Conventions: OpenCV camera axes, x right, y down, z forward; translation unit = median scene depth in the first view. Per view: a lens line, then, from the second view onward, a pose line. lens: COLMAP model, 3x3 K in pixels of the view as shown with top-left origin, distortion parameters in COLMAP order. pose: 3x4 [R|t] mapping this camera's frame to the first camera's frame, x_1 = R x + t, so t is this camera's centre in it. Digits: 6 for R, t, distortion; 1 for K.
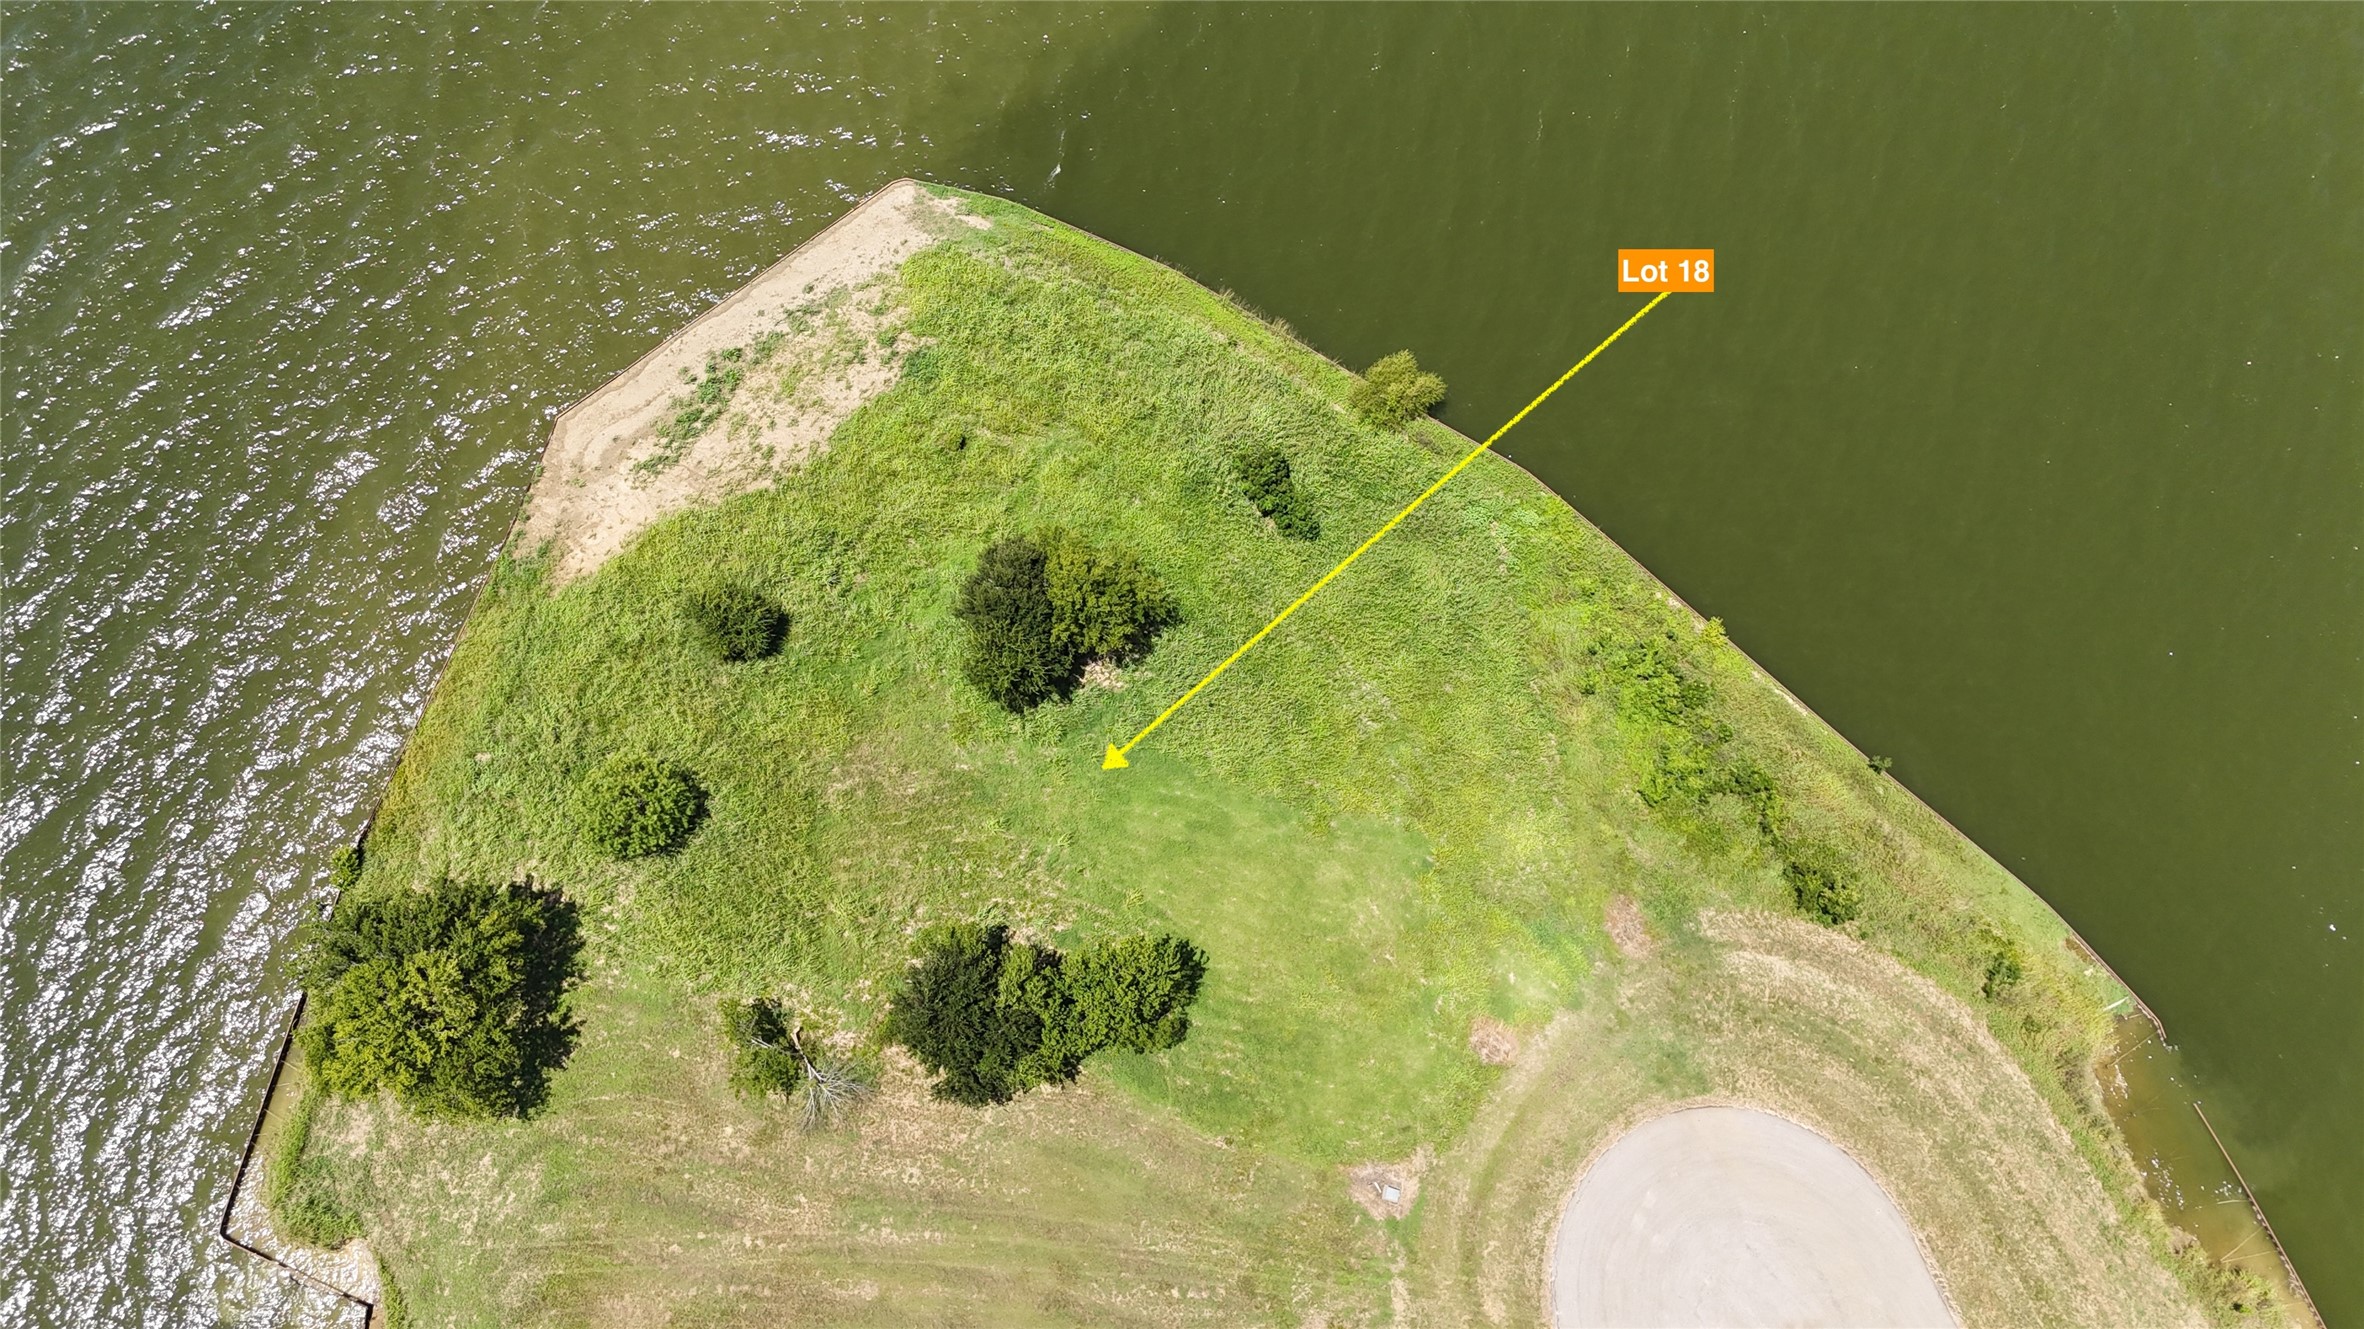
lens RADIAL K [[1744.9, 0, 1169.5], [0, 1744.9, 665.6], [0, 0, 1]] dist [0.067994, -0.069086]
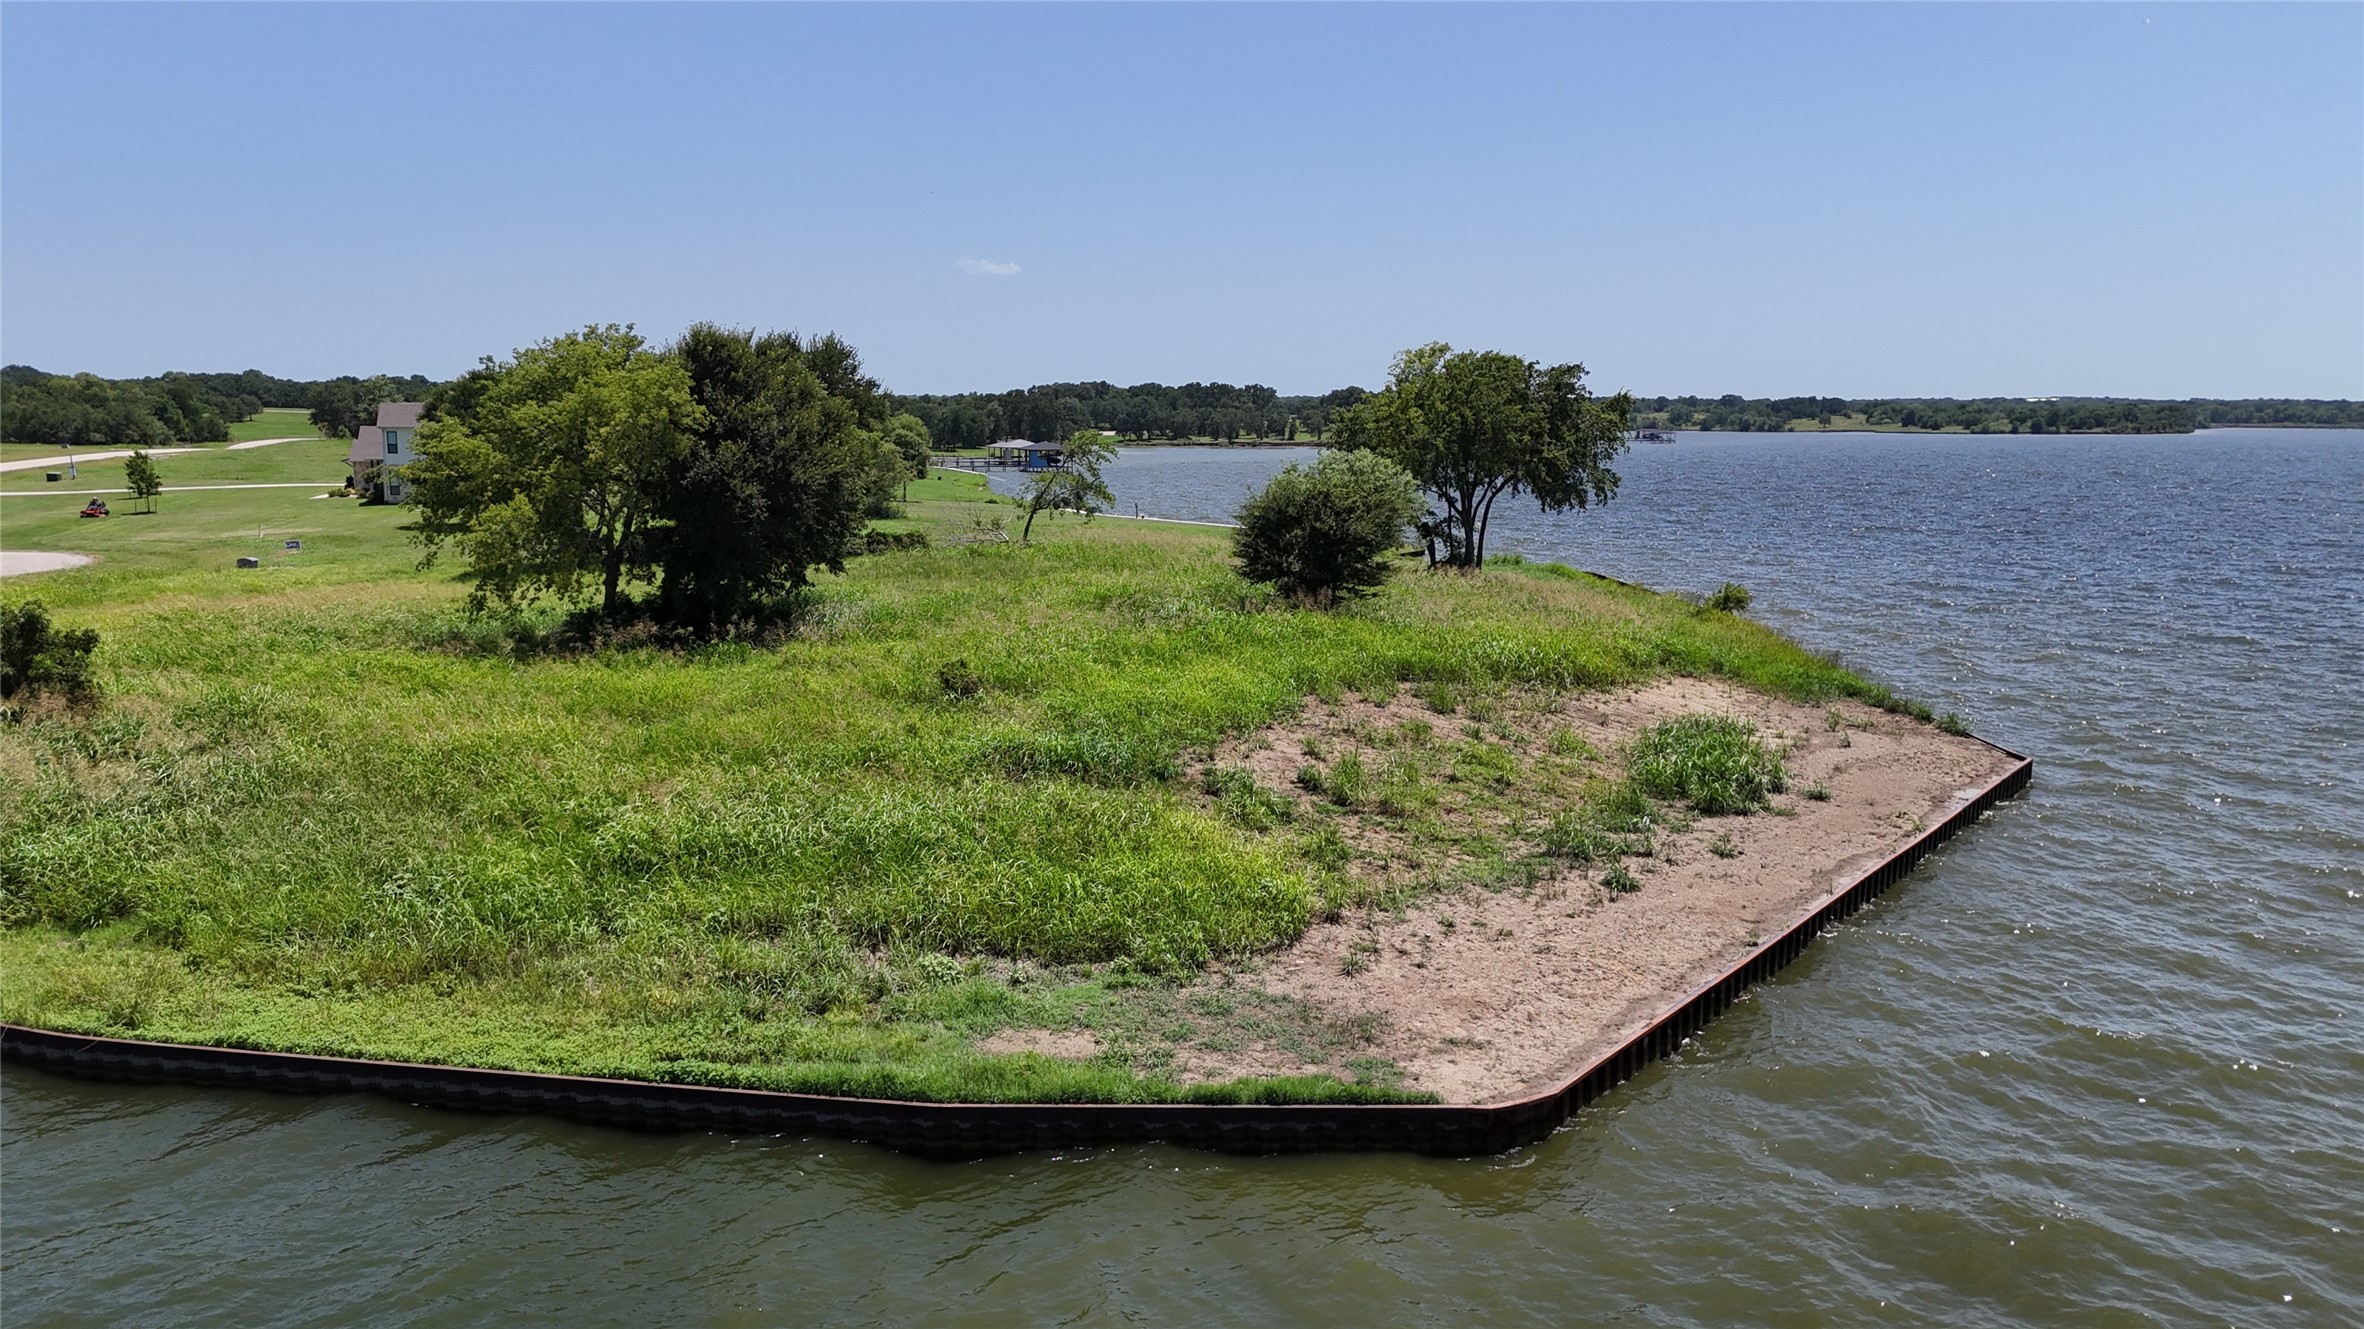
lens RADIAL K [[1744.9, 0, 1174.2], [0, 1744.9, 661.8], [0, 0, 1]] dist [0.067994, -0.069086]
pose [[-0.972970, 0.050307, -0.225387, -0.091748], [-0.214157, 0.168641, 0.962132, -0.514554], [0.086412, 0.984393, -0.153309, 1.119997]]
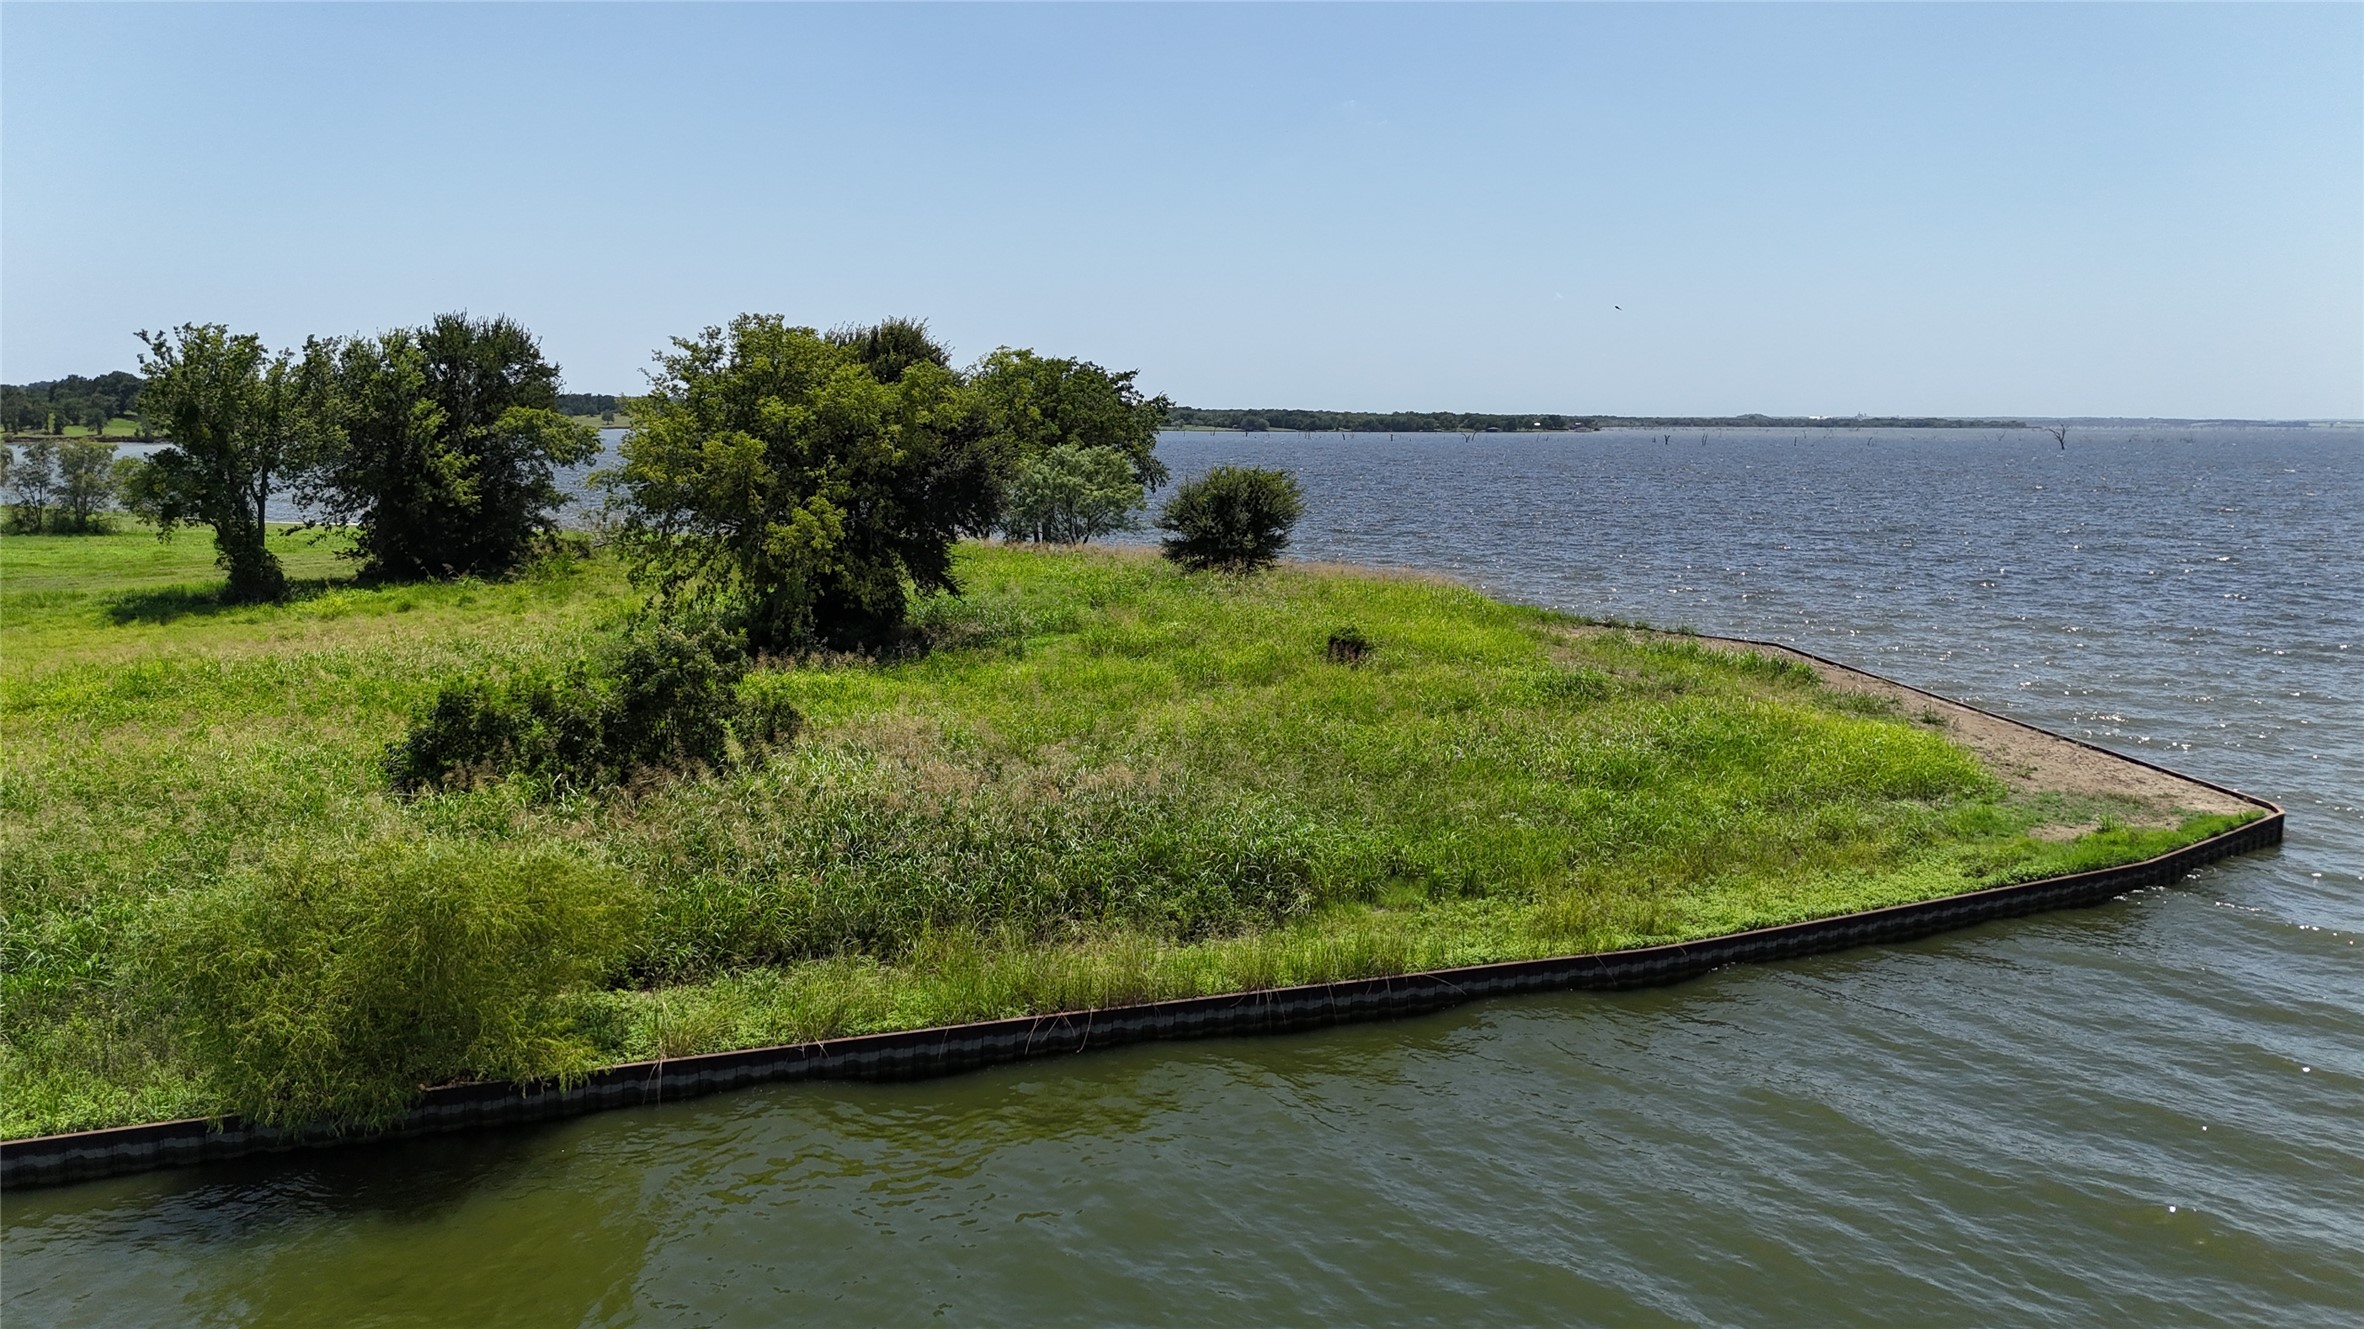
lens RADIAL K [[1744.9, 0, 1180.4], [0, 1744.9, 663.2], [0, 0, 1]] dist [0.067994, -0.069086]
pose [[-0.594481, 0.126418, -0.794110, 0.244739], [-0.765468, 0.213490, 0.607026, -0.369427], [0.246274, 0.968731, -0.030147, 1.068988]]
